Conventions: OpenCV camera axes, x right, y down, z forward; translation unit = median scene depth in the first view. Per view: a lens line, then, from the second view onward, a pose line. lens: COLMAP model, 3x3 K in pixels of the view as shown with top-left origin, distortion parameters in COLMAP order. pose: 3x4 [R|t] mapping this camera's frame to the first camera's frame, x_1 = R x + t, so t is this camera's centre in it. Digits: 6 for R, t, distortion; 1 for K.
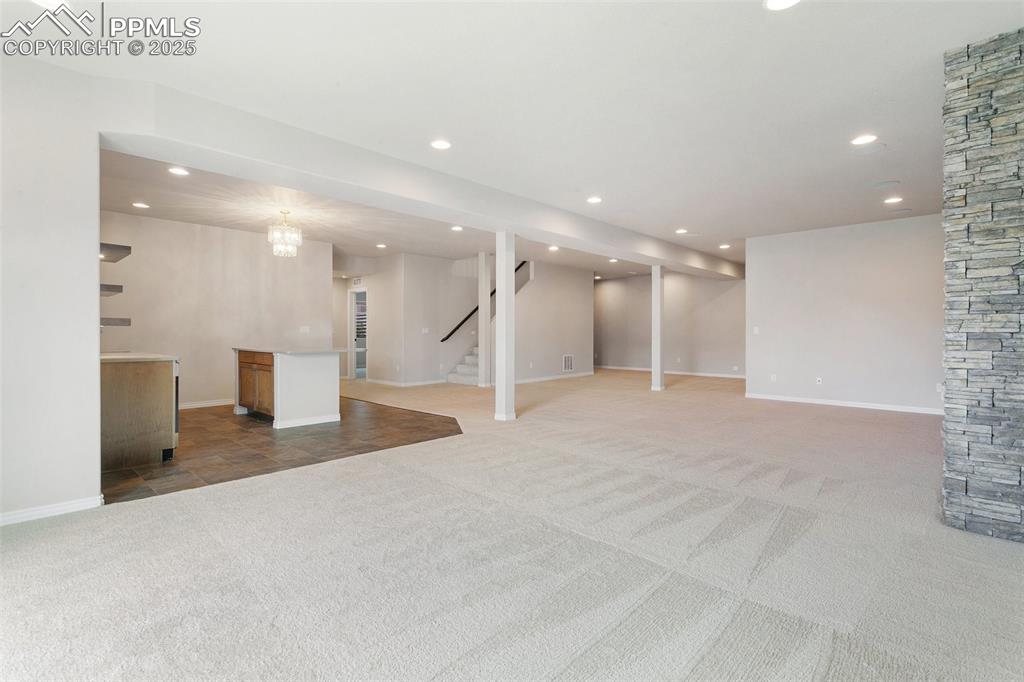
lens RADIAL K [[485.1, 0, 503.6], [0, 485.1, 331.2], [0, 0, 1]] dist [0.000184, 0.000986]
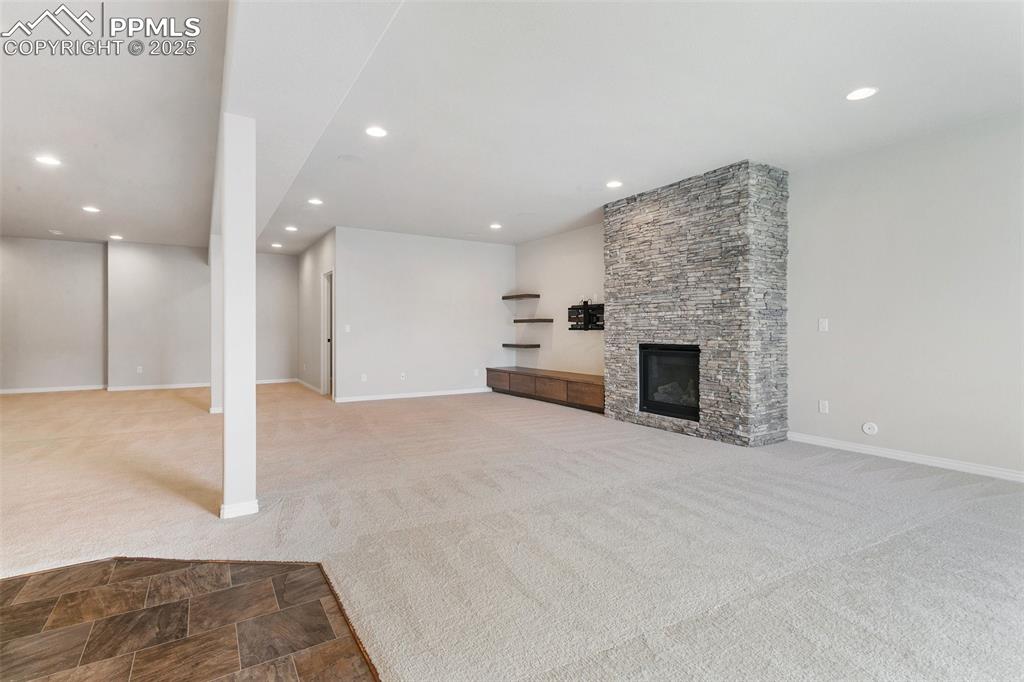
lens RADIAL K [[485.1, 0, 503.6], [0, 485.1, 331.2], [0, 0, 1]] dist [0.000184, 0.000986]
pose [[0.237332, 0.008580, 0.971391, -0.693232], [-0.007445, 0.999948, -0.007014, 0.018034], [-0.971400, -0.005568, 0.237383, 1.118265]]
